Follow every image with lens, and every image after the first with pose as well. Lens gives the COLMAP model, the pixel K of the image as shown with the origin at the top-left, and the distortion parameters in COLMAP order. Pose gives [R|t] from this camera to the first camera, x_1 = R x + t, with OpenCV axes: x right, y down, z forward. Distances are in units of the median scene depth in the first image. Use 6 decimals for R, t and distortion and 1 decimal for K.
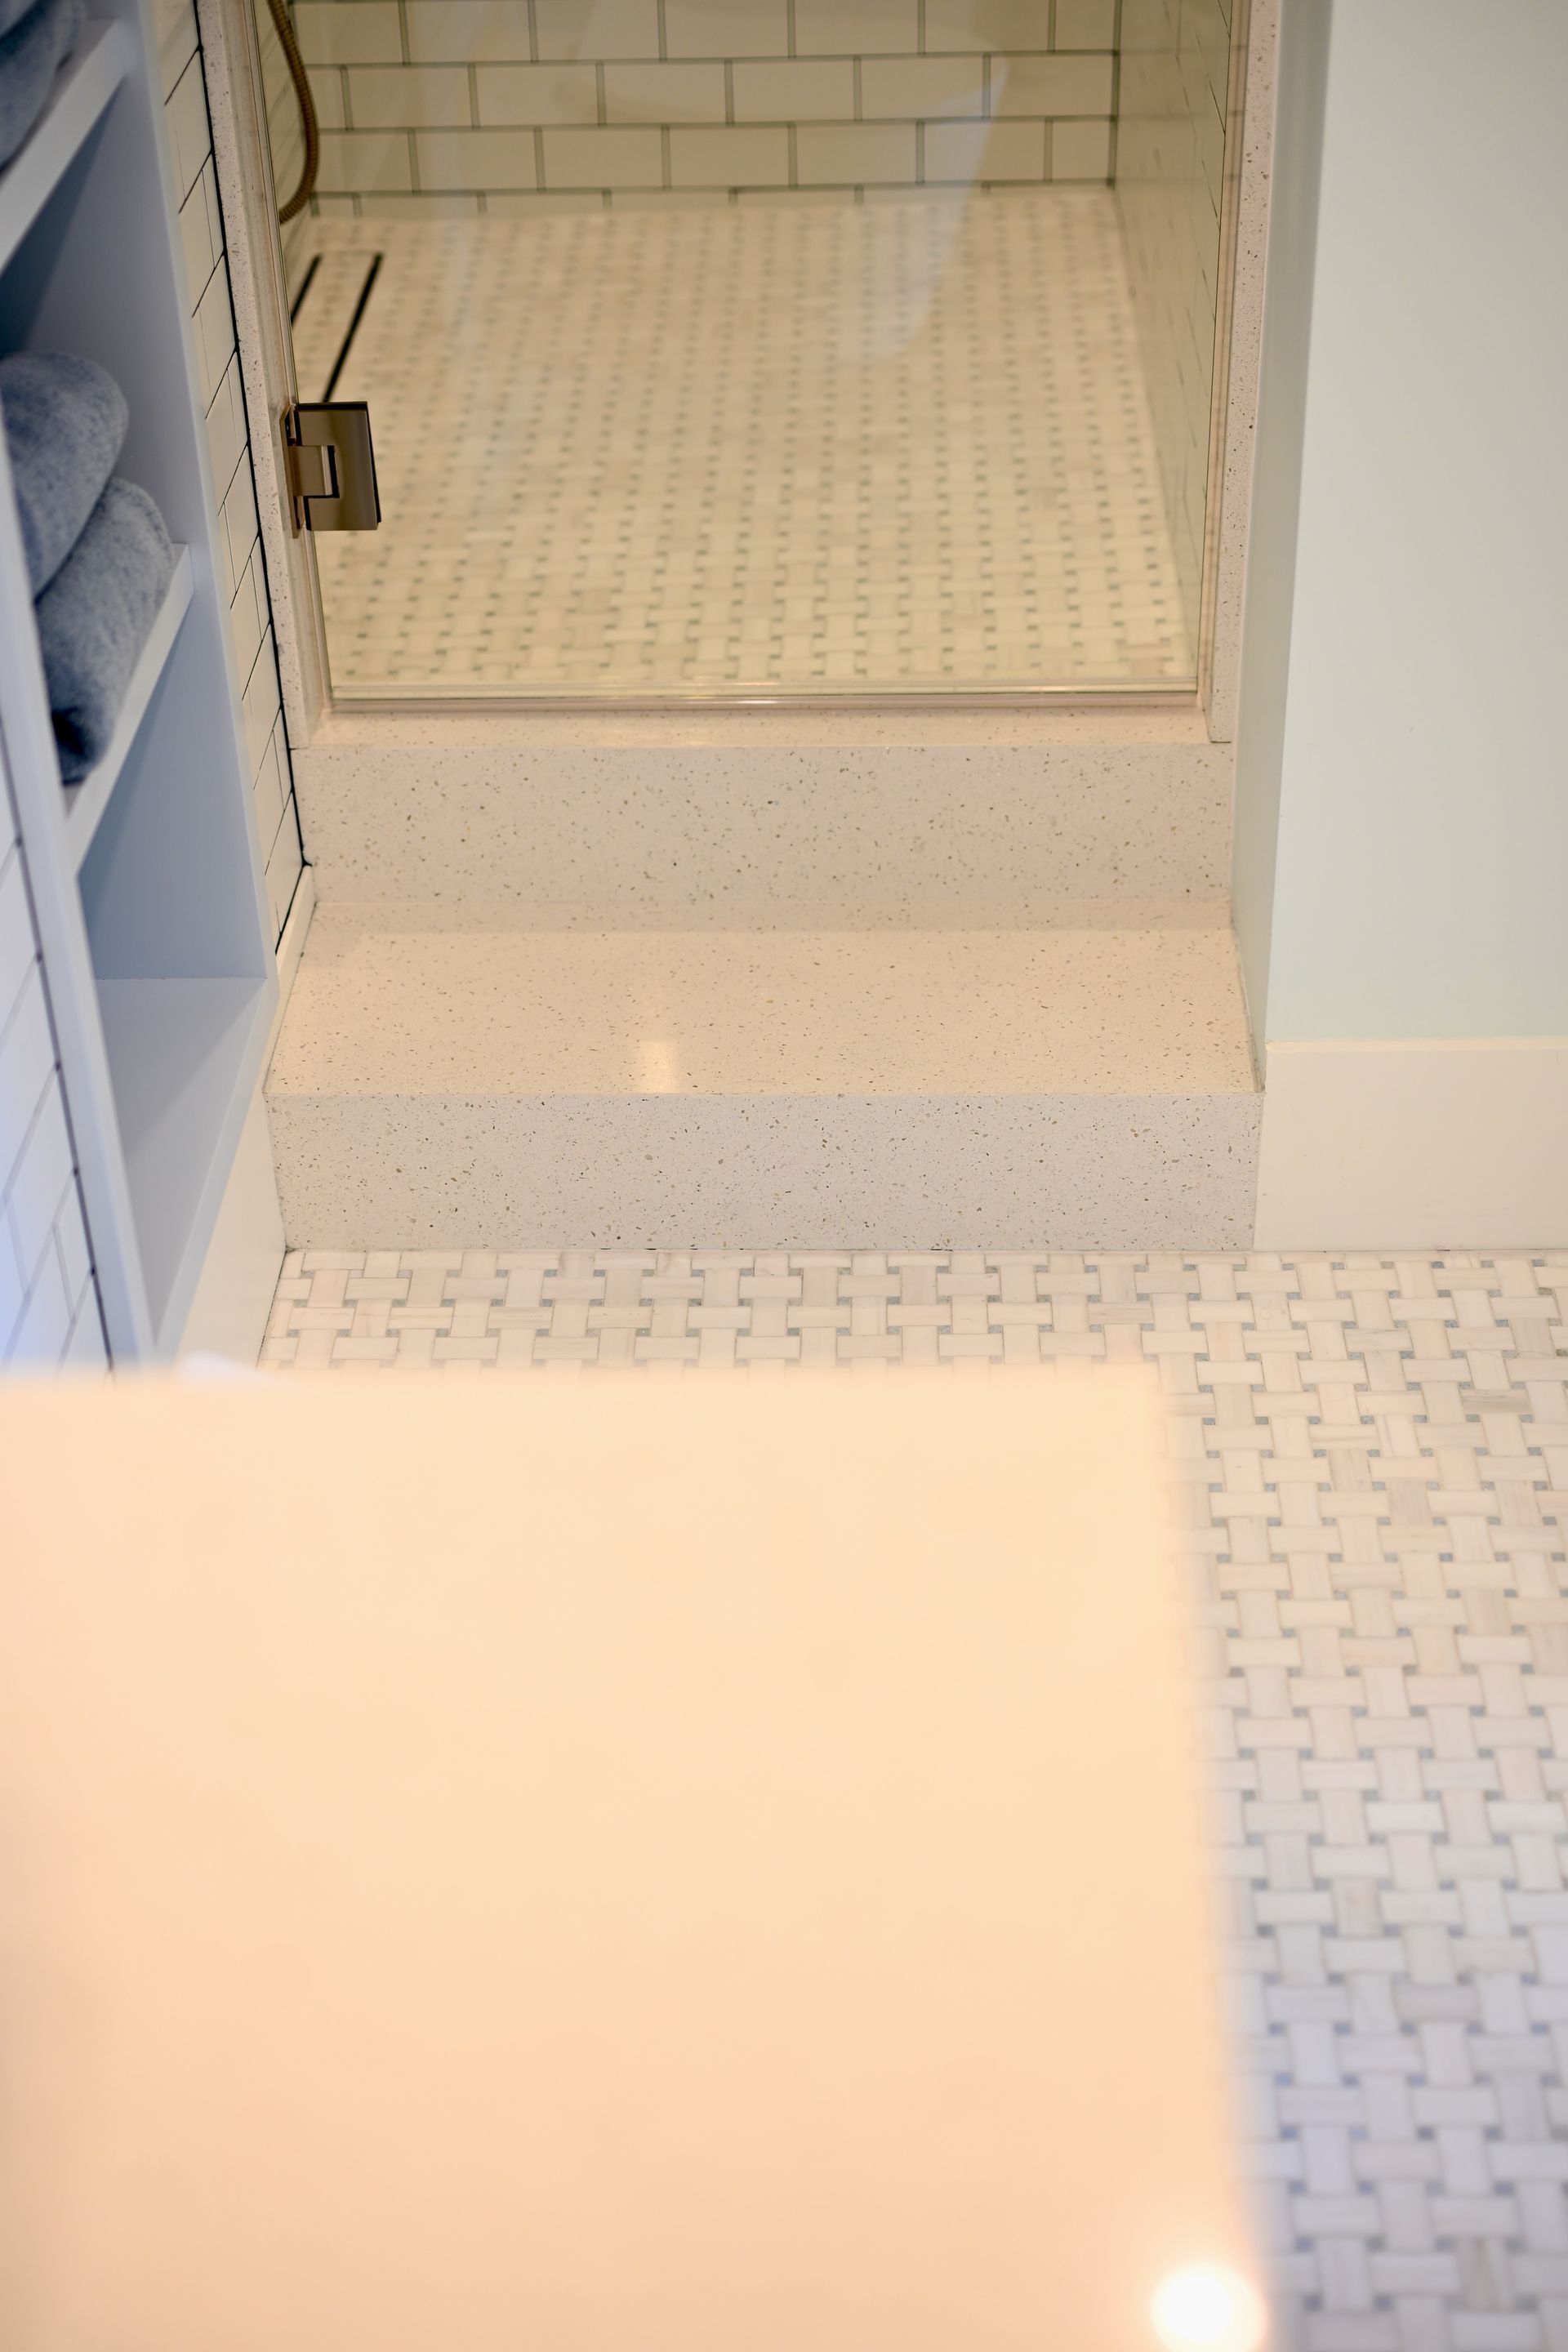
lens RADIAL K [[3308.2, 0, 784.0], [0, 3308.2, 1176.0], [0, 0, 1]] dist [-0.013182, 0.180059]
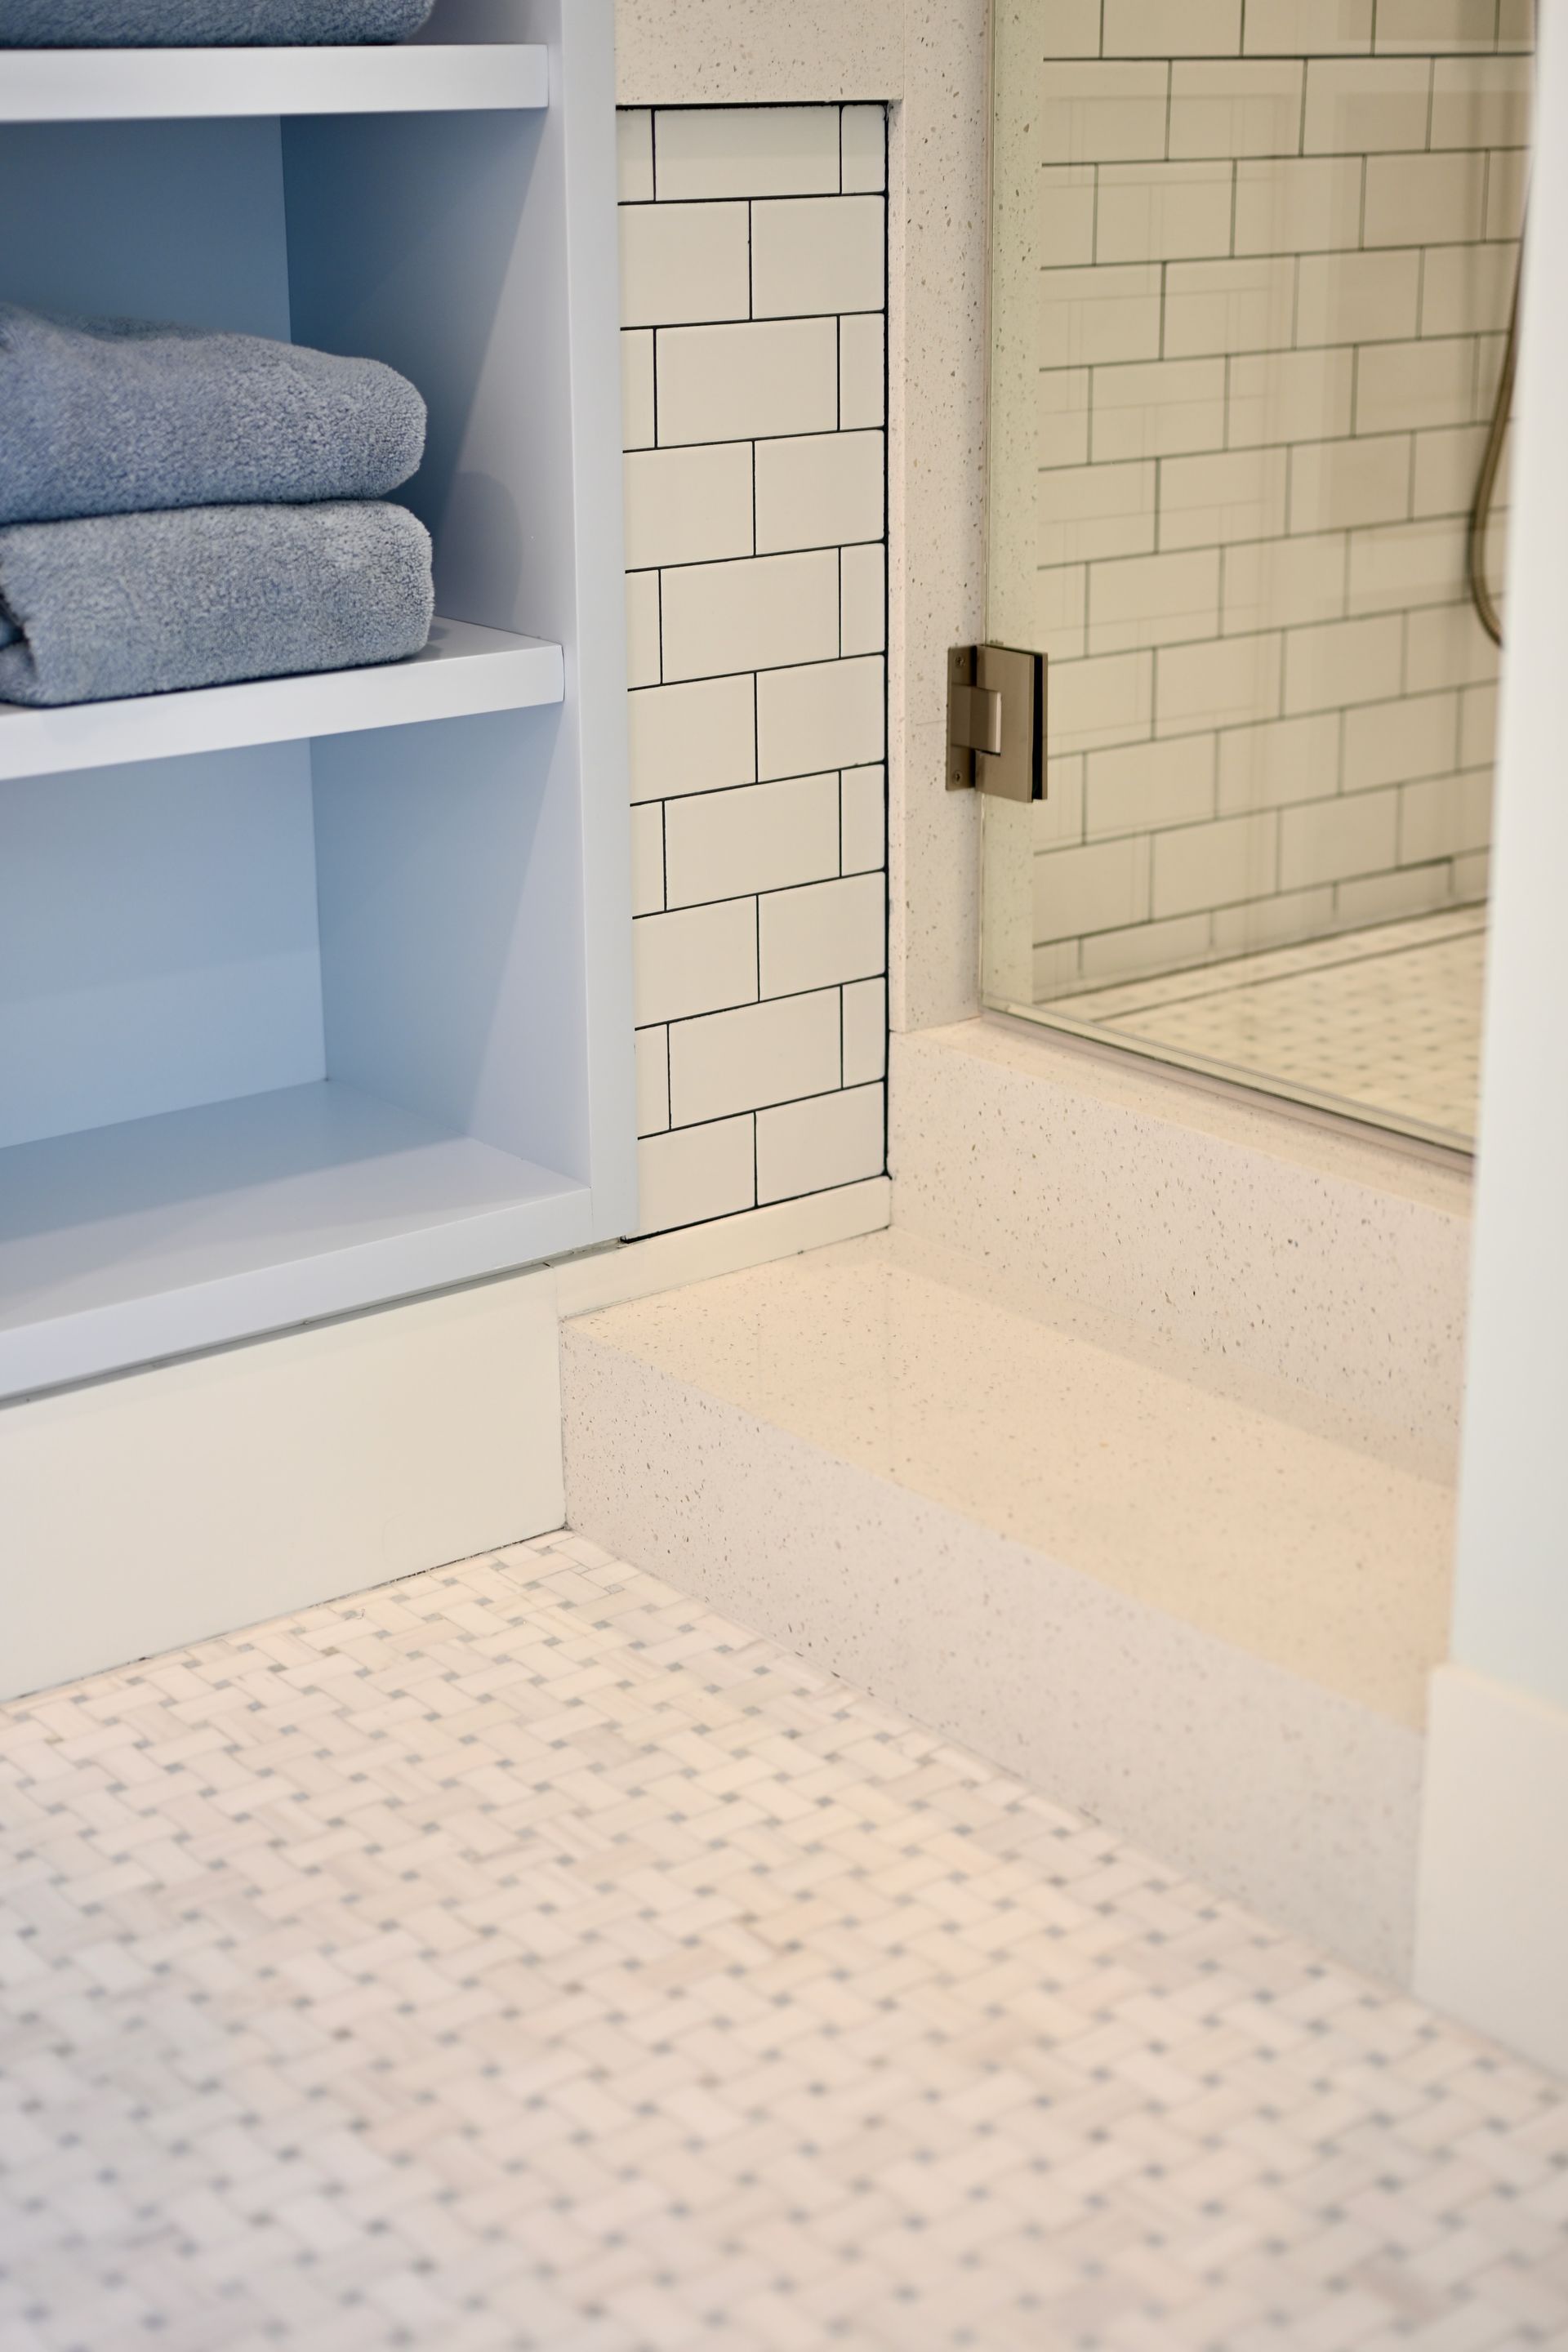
lens RADIAL K [[3512.9, 0, 815.9], [0, 3512.9, 1173.2], [0, 0, 1]] dist [0.000699, -0.002740]
pose [[0.649932, 0.255931, -0.715603, 0.495121], [-0.441684, 0.893451, -0.081613, -0.013166], [0.618469, 0.369113, 0.693723, 0.366647]]
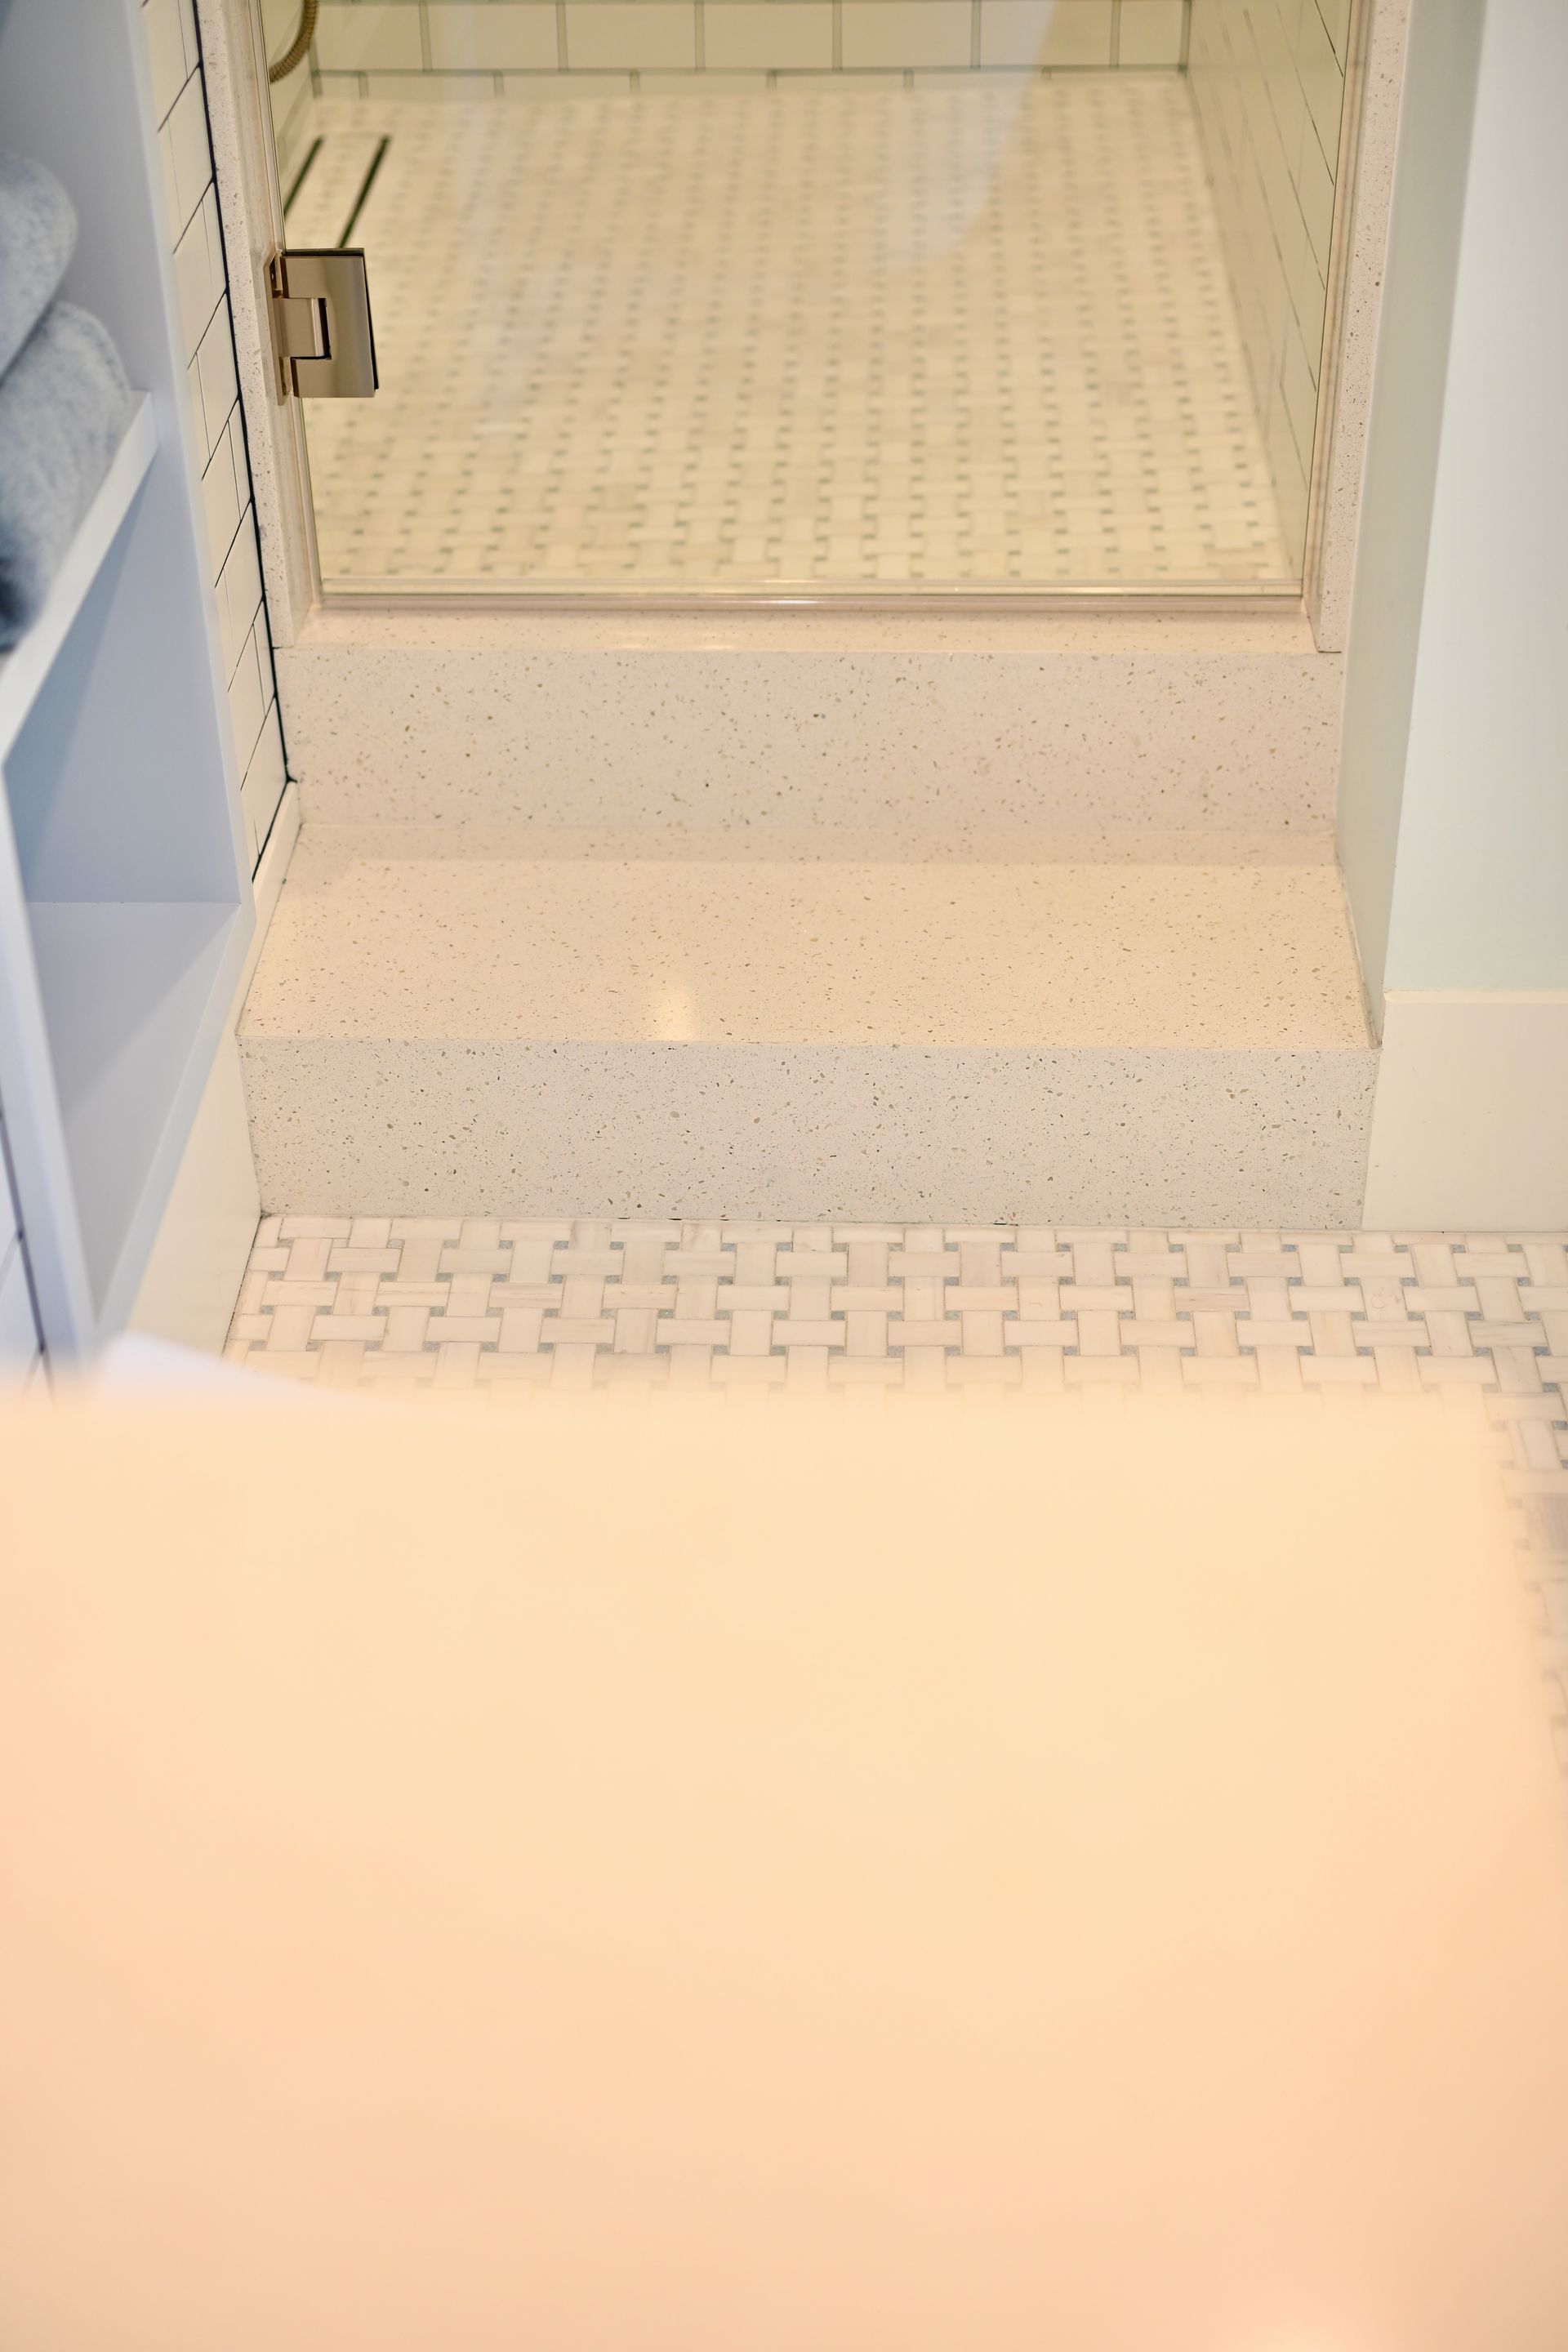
lens RADIAL K [[3275.4, 0, 784.0], [0, 3275.4, 1176.0], [0, 0, 1]] dist [-0.004260, 0.127110]
pose [[0.999916, 0.012904, -0.001161, -0.010083], [-0.012896, 0.999895, 0.006584, 0.004317], [0.001246, -0.006568, 0.999978, 0.123800]]
